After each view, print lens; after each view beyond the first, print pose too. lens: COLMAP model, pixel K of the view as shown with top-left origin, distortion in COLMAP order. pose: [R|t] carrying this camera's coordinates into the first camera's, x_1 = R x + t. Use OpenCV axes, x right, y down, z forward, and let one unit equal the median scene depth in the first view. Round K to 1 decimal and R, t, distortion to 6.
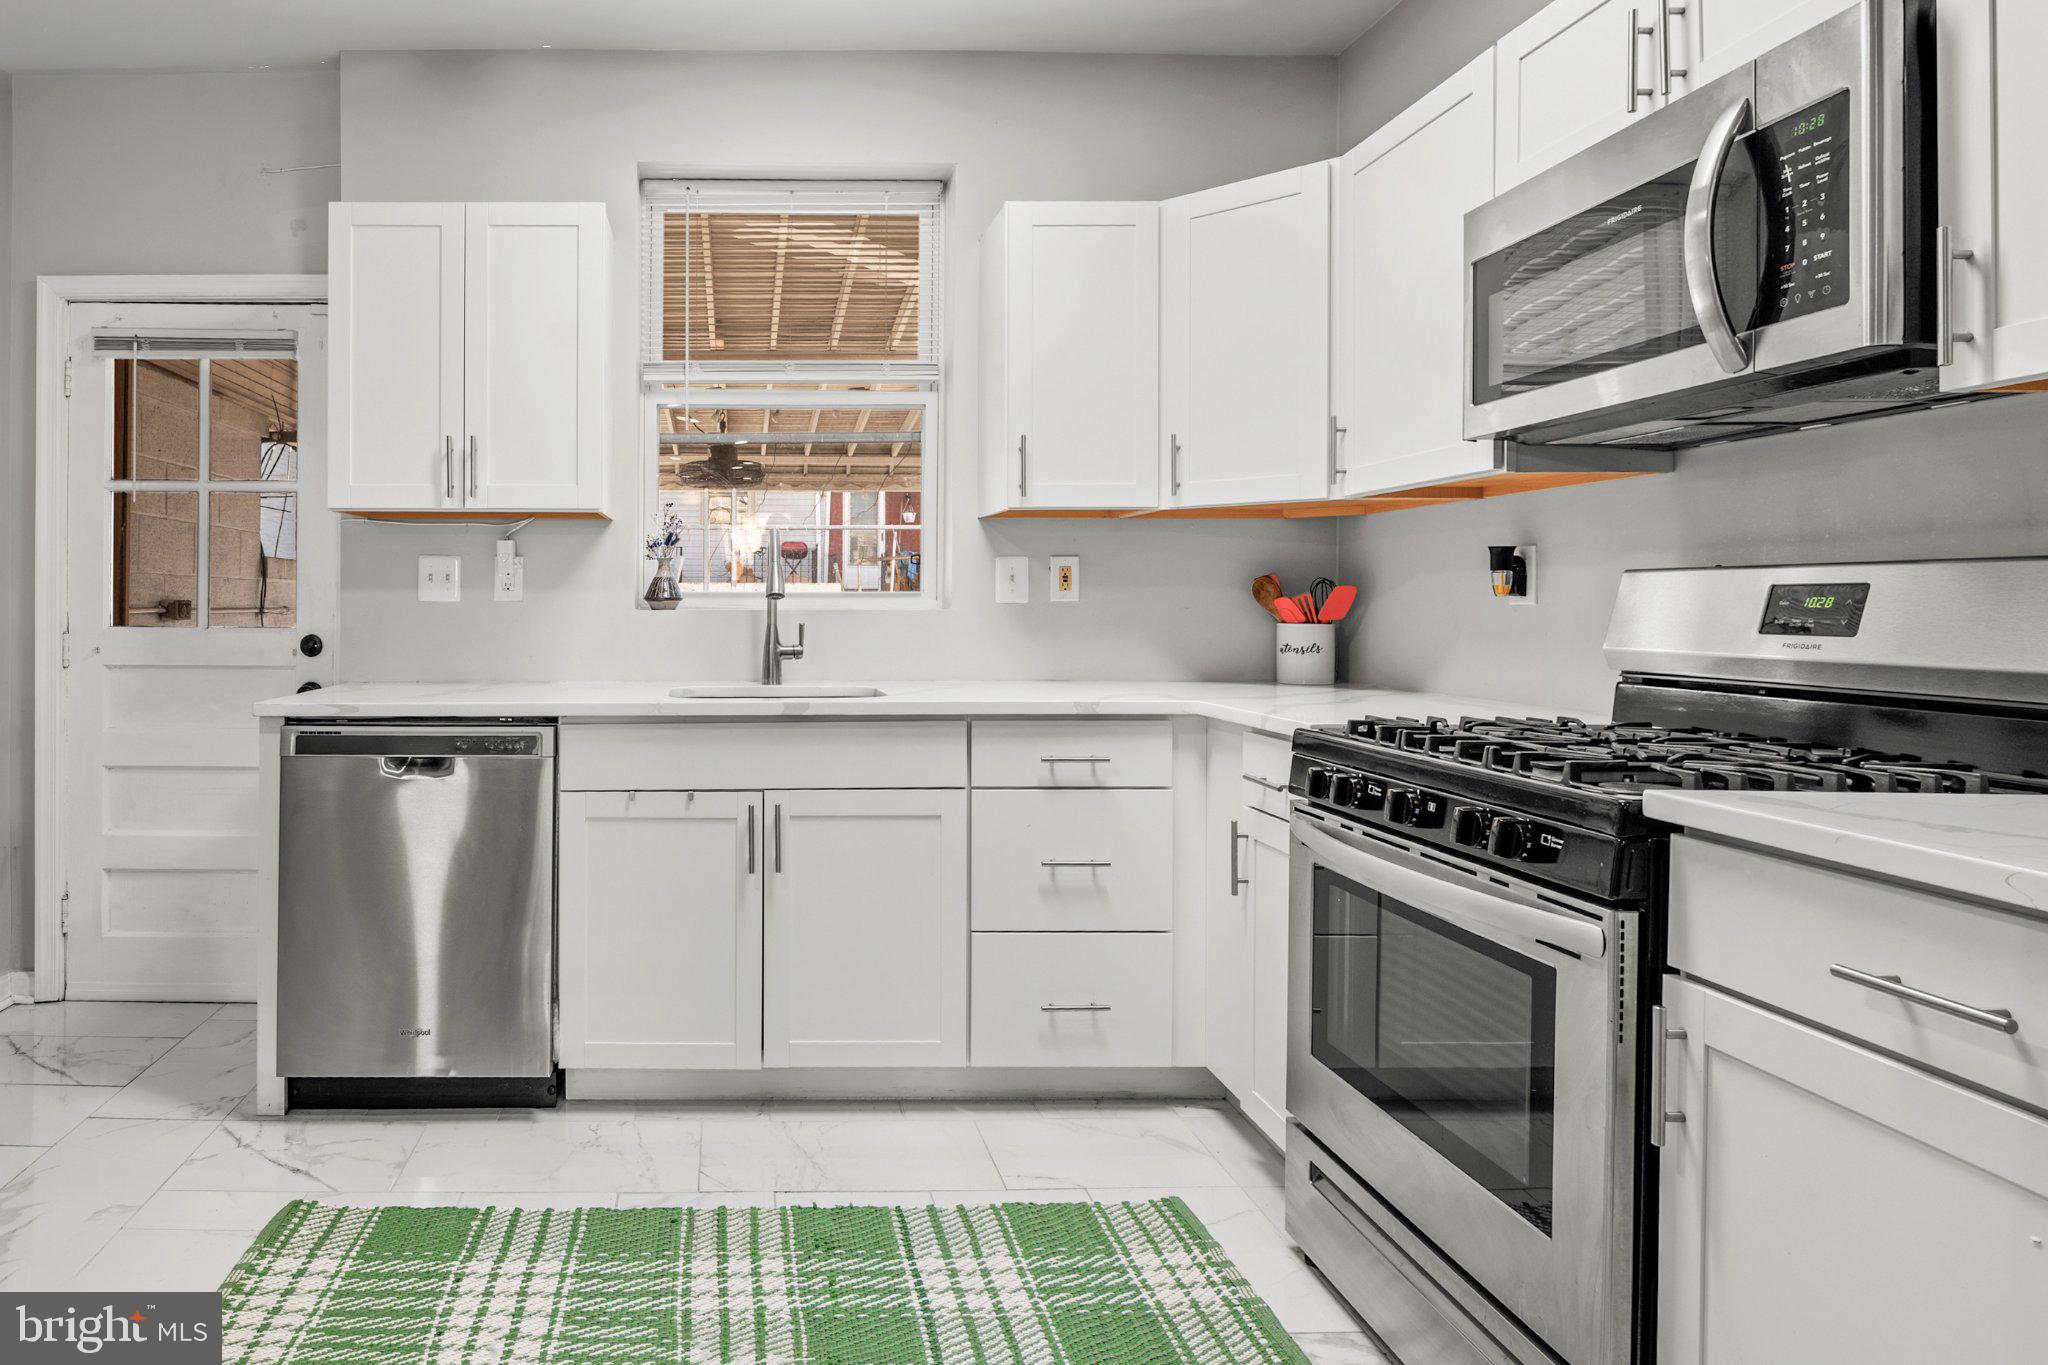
lens RADIAL K [[1177.5, 0, 732.6], [0, 1177.5, 602.4], [0, 0, 1]] dist [-0.003576, -0.002022]
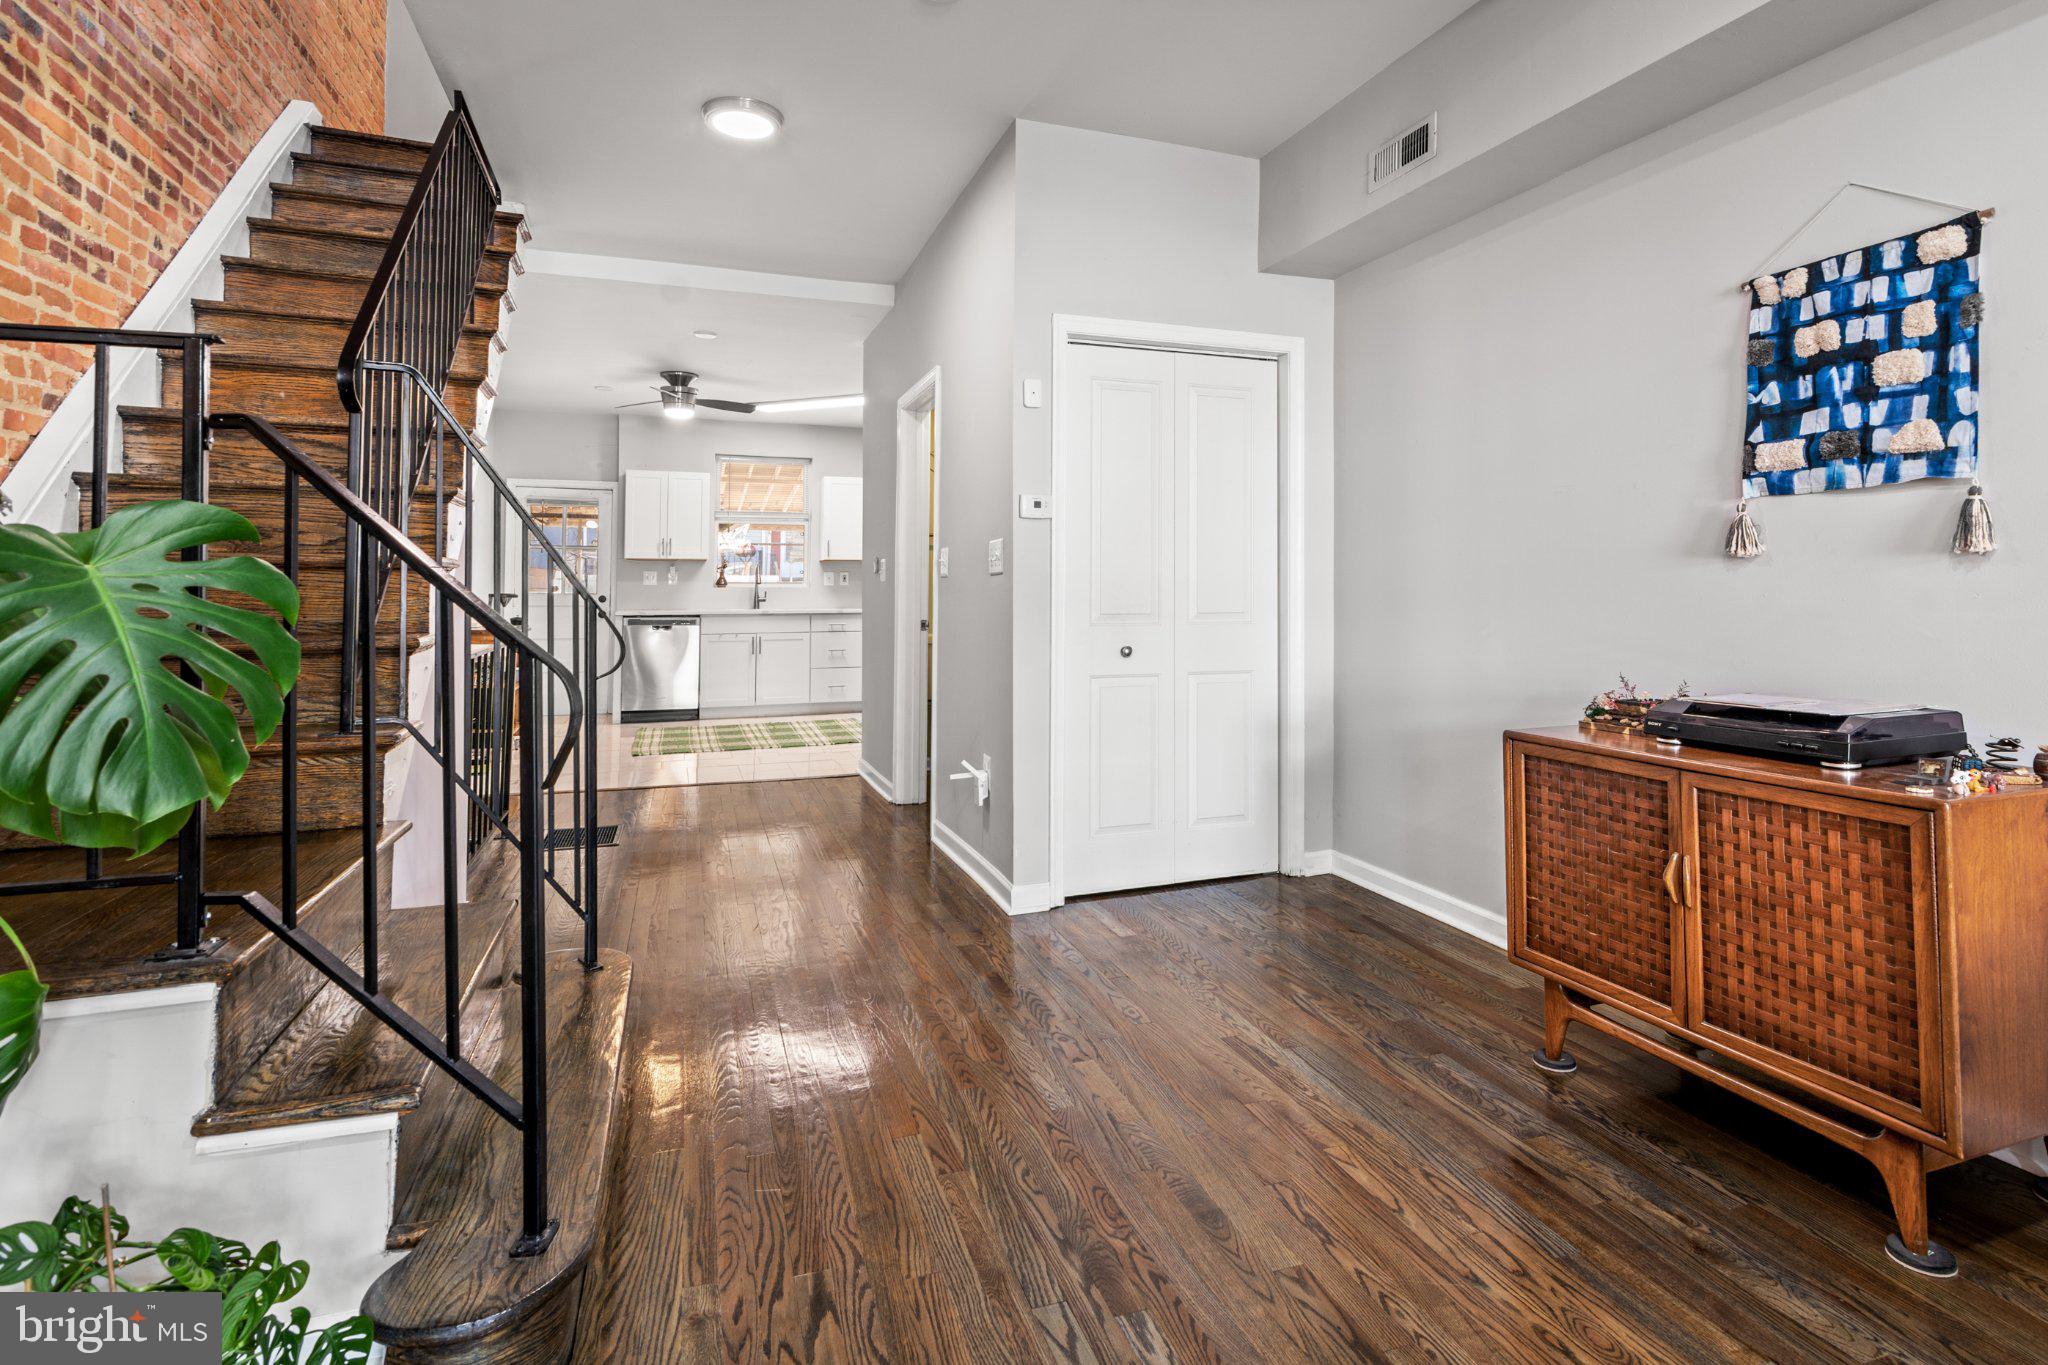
lens RADIAL K [[1009.4, 0, 1042.8], [0, 1009.4, 557.9], [0, 0, 1]] dist [0.005564, -0.005119]
pose [[0.940469, 0.009691, 0.339742, -0.220880], [0.000707, 0.999535, -0.030468, 0.012714], [-0.339879, 0.028894, 0.940025, -2.470742]]
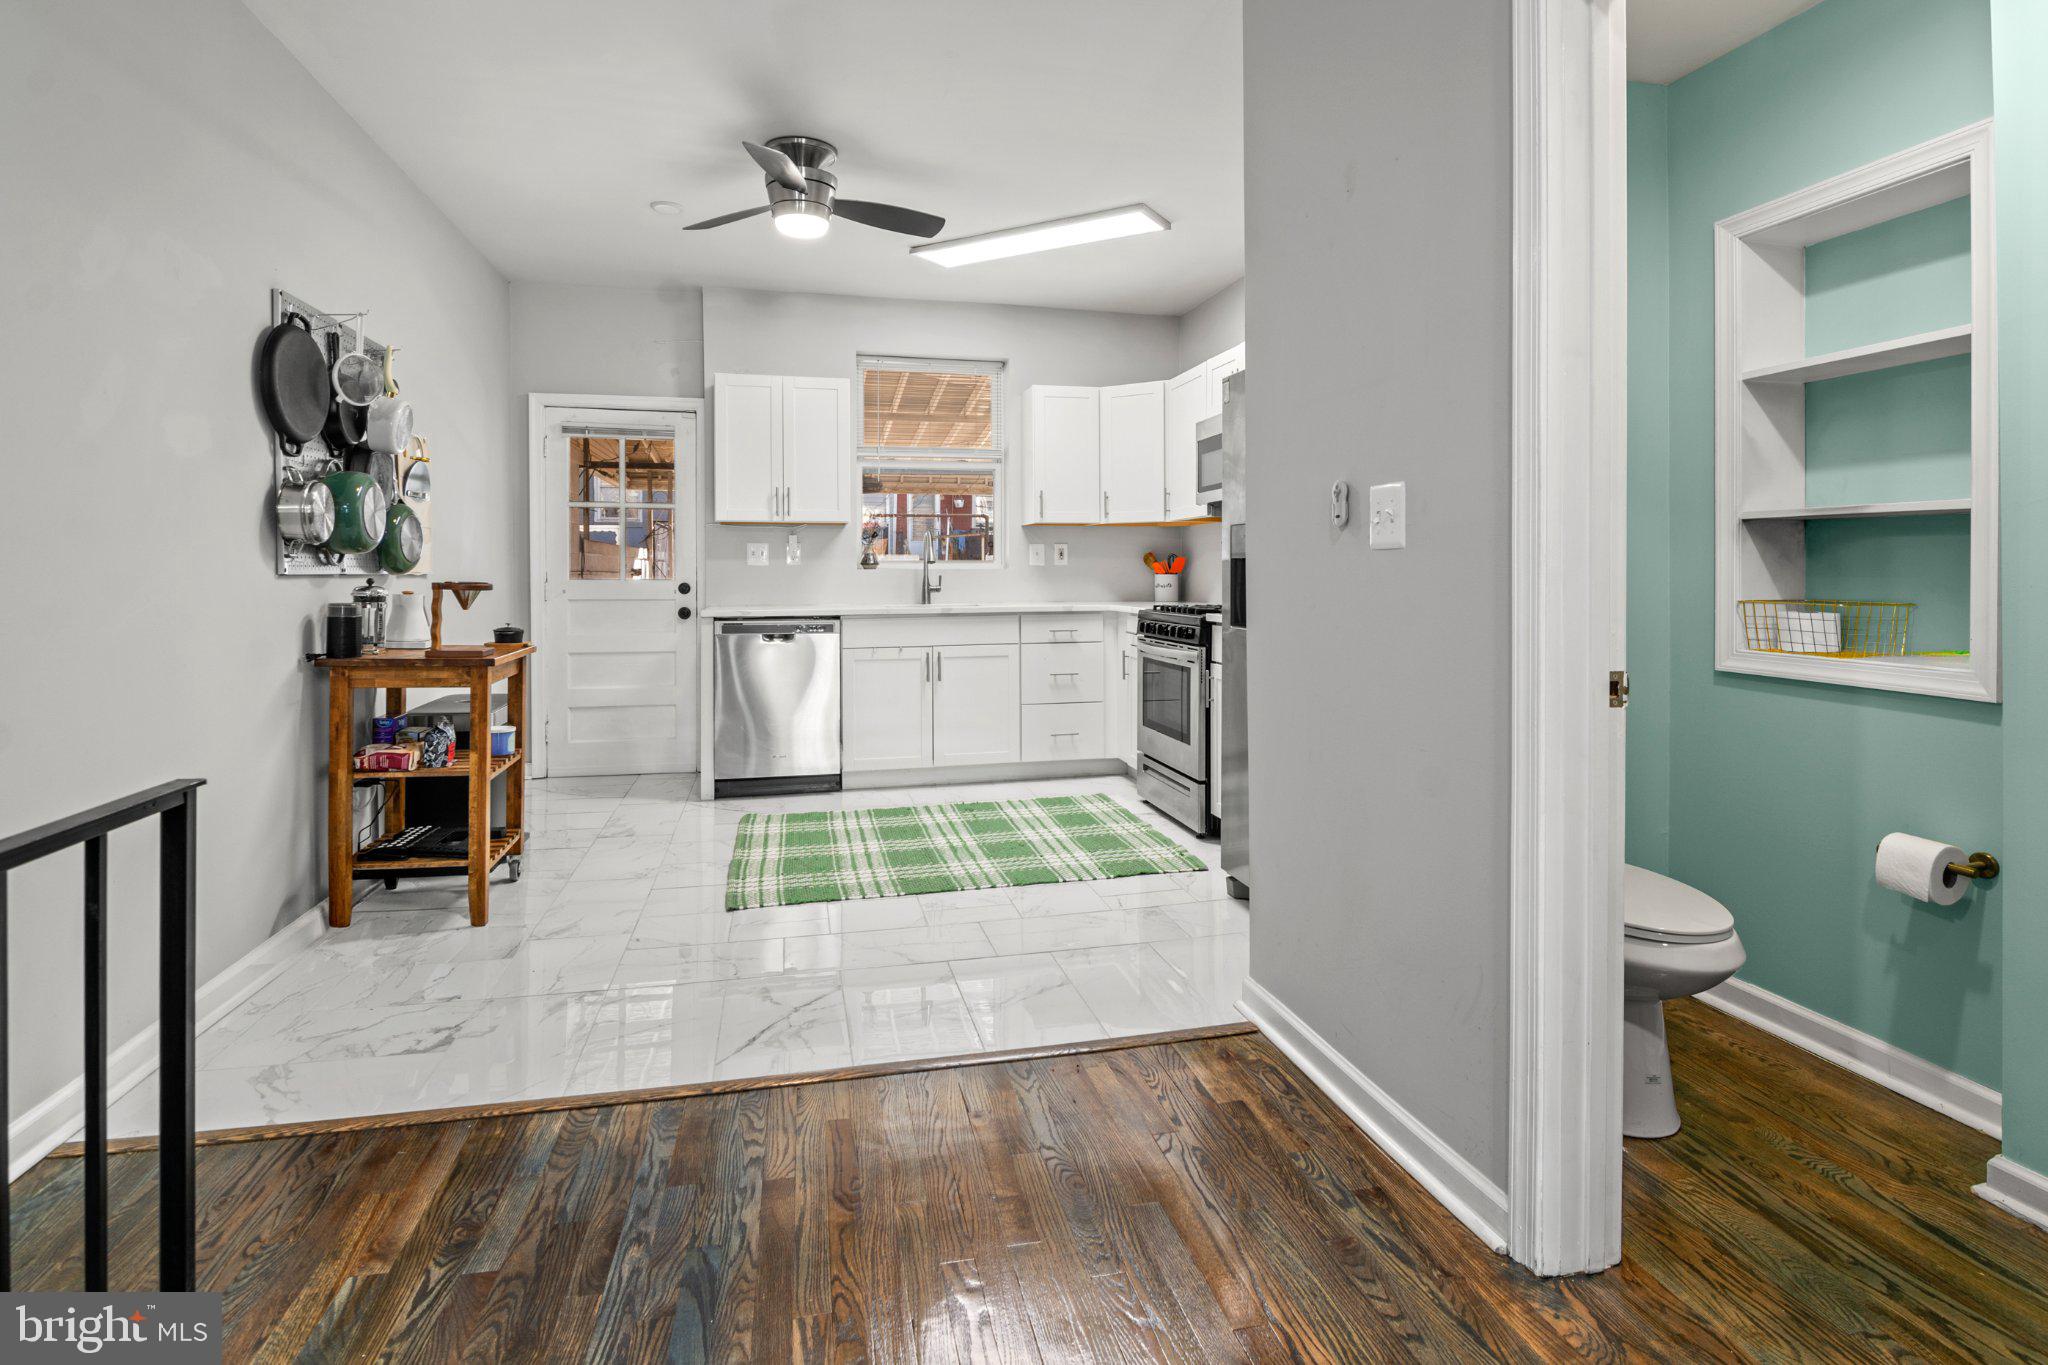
lens RADIAL K [[1038.1, 0, 1048.8], [0, 1038.1, 579.0], [0, 0, 1]] dist [-0.013975, -0.000709]
pose [[0.970117, -0.006309, 0.242557, -0.244310], [0.004510, 0.999958, 0.007971, 0.012966], [-0.242597, -0.006639, 0.970104, -1.022411]]
